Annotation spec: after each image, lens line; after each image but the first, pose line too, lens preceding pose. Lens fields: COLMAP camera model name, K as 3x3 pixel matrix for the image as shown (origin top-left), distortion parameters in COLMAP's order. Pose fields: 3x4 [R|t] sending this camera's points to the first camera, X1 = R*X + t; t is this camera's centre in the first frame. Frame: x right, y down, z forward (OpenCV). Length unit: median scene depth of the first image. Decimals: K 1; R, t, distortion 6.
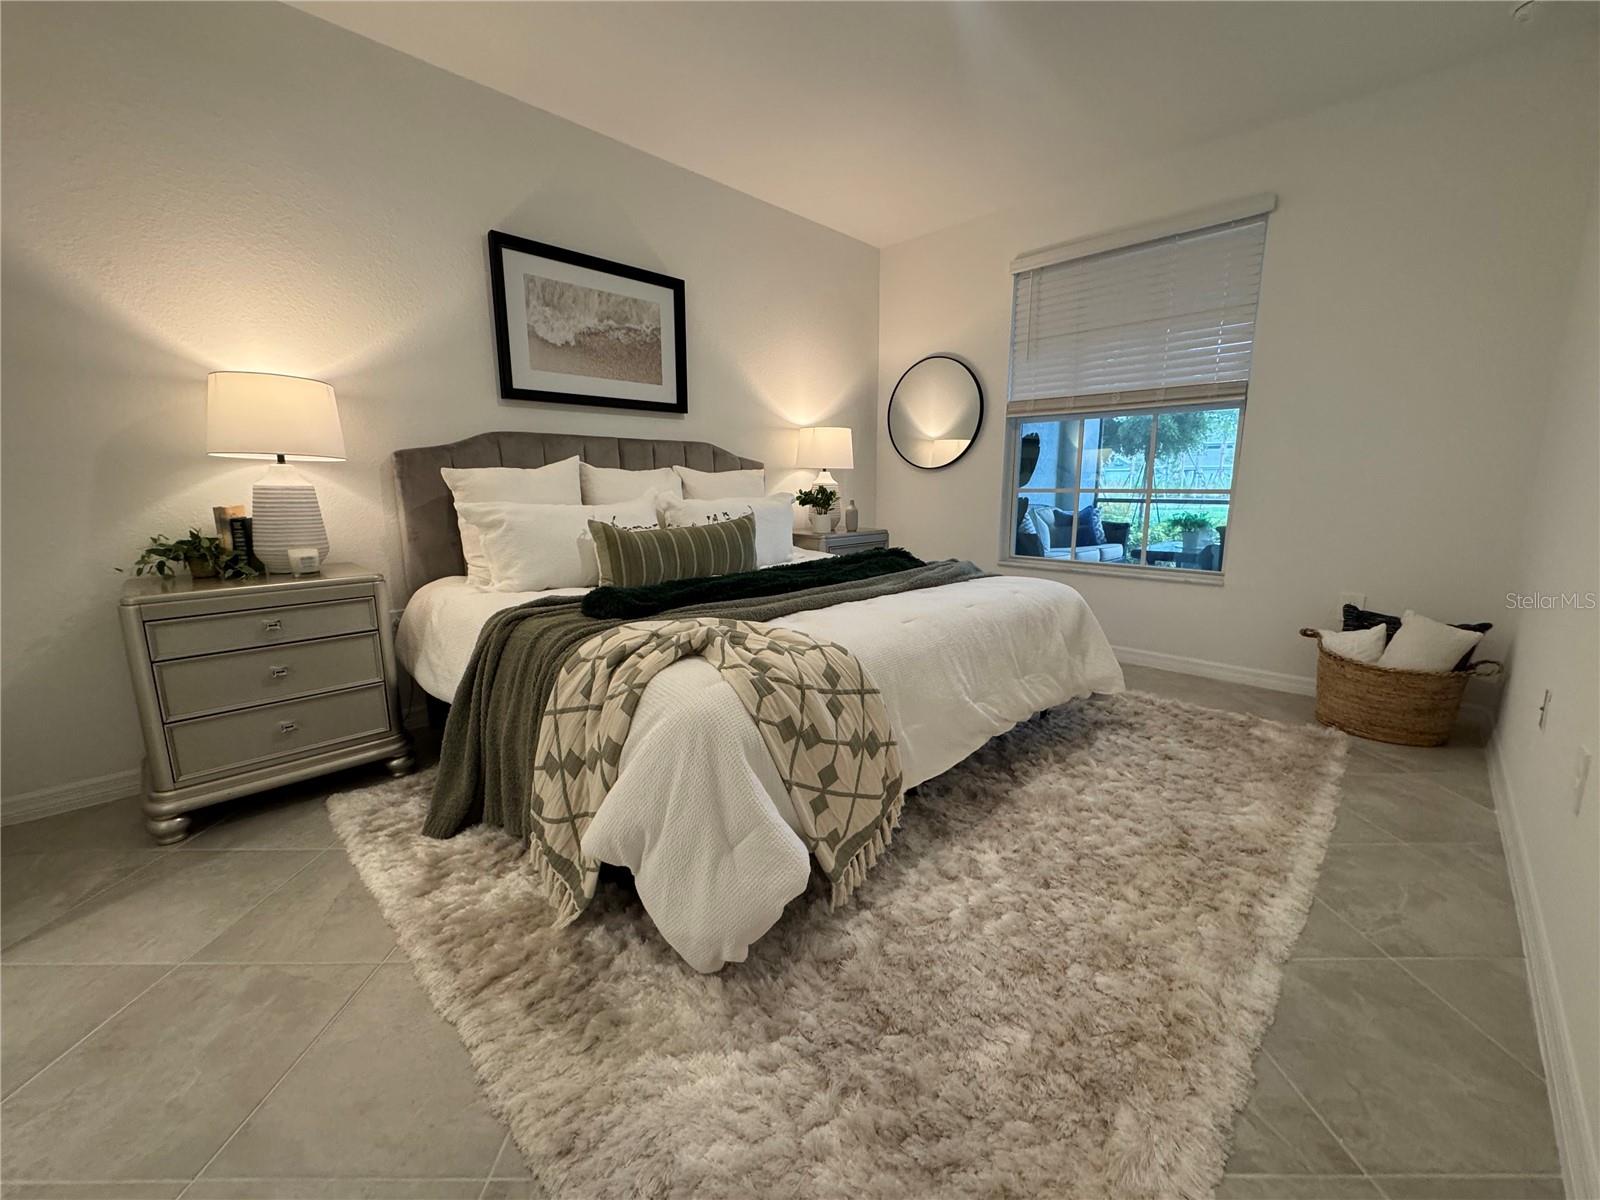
lens RADIAL K [[639.6, 0, 800.0], [0, 639.6, 600.0], [0, 0, 1]] dist [-0.002563, -0.000071]
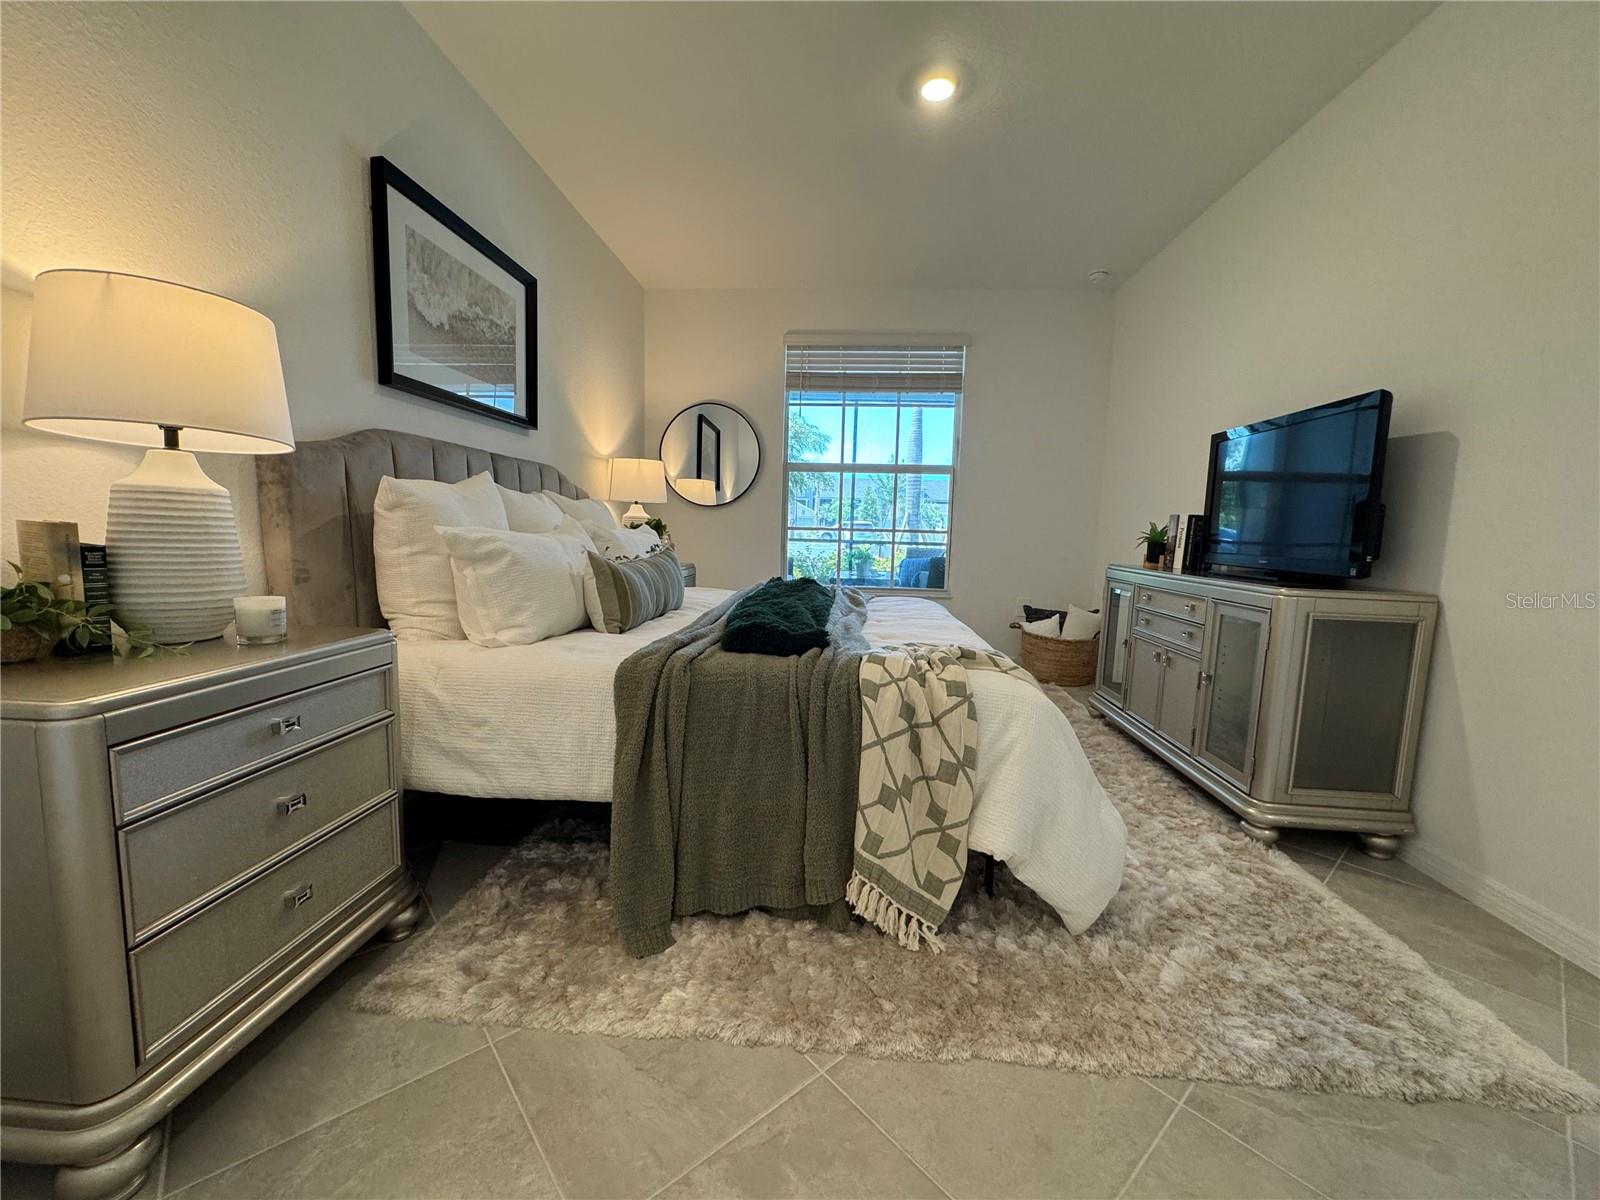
lens RADIAL K [[639.6, 0, 800.0], [0, 639.6, 600.0], [0, 0, 1]] dist [-0.002563, -0.000071]
pose [[0.756830, -0.047932, 0.651852, -0.563581], [0.086163, 0.995920, -0.026807, -0.012292], [-0.647908, 0.076454, 0.757872, 0.159683]]
